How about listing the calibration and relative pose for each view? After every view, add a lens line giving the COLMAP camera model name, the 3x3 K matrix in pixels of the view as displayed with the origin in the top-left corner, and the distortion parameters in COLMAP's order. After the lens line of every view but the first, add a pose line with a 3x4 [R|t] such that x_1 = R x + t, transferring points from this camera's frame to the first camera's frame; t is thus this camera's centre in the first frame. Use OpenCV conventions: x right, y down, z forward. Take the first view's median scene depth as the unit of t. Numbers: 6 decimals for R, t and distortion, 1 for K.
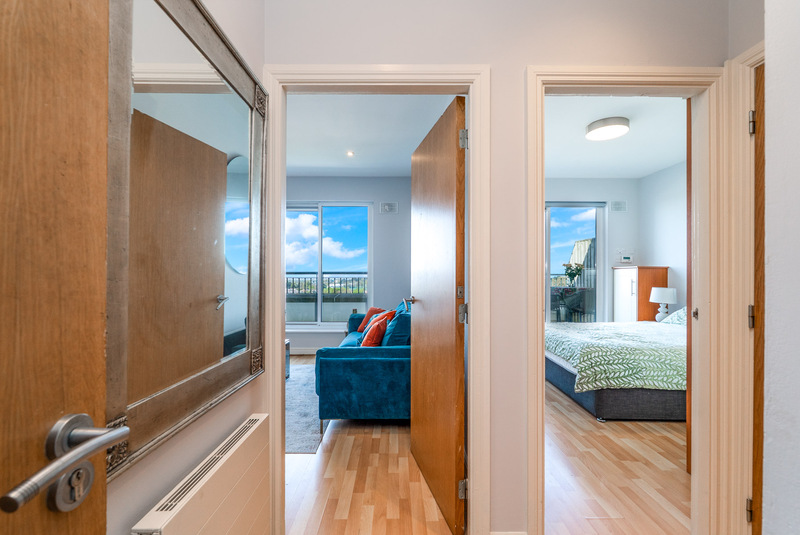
lens RADIAL K [[350.5, 0, 397.8], [0, 350.5, 272.3], [0, 0, 1]] dist [-0.001913, 0.000215]
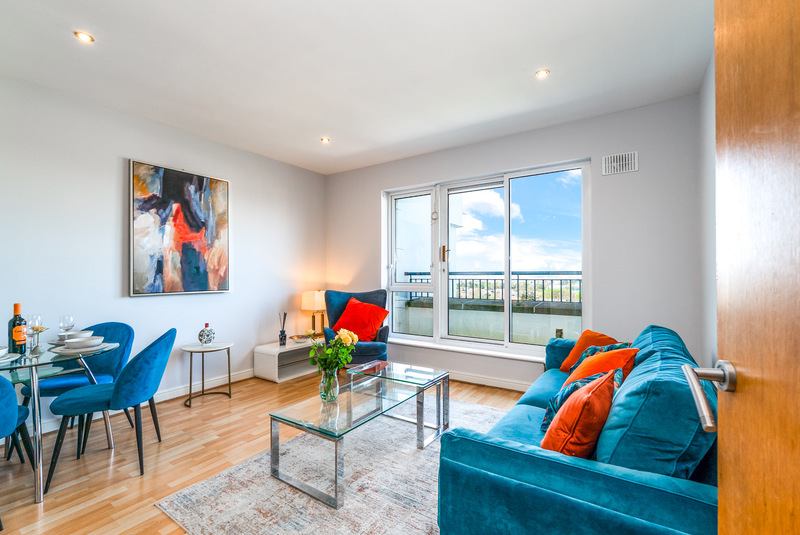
lens RADIAL K [[350.5, 0, 397.8], [0, 350.5, 272.3], [0, 0, 1]] dist [-0.001913, 0.000215]
pose [[0.825995, -0.008447, -0.563614, -0.003780], [0.009724, 0.999952, -0.000734, -0.000605], [0.563594, -0.004874, 0.826038, 0.294144]]
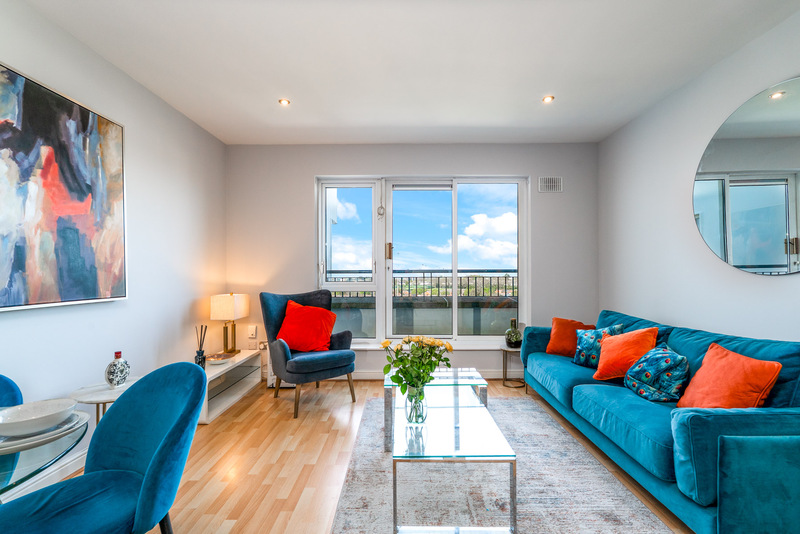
lens RADIAL K [[350.5, 0, 397.8], [0, 350.5, 271.8], [0, 0, 1]] dist [-0.001913, 0.000215]
pose [[0.999741, -0.006177, -0.021897, -0.342257], [0.006294, 0.999966, 0.005272, -0.000873], [0.021864, -0.005409, 0.999746, 0.239552]]
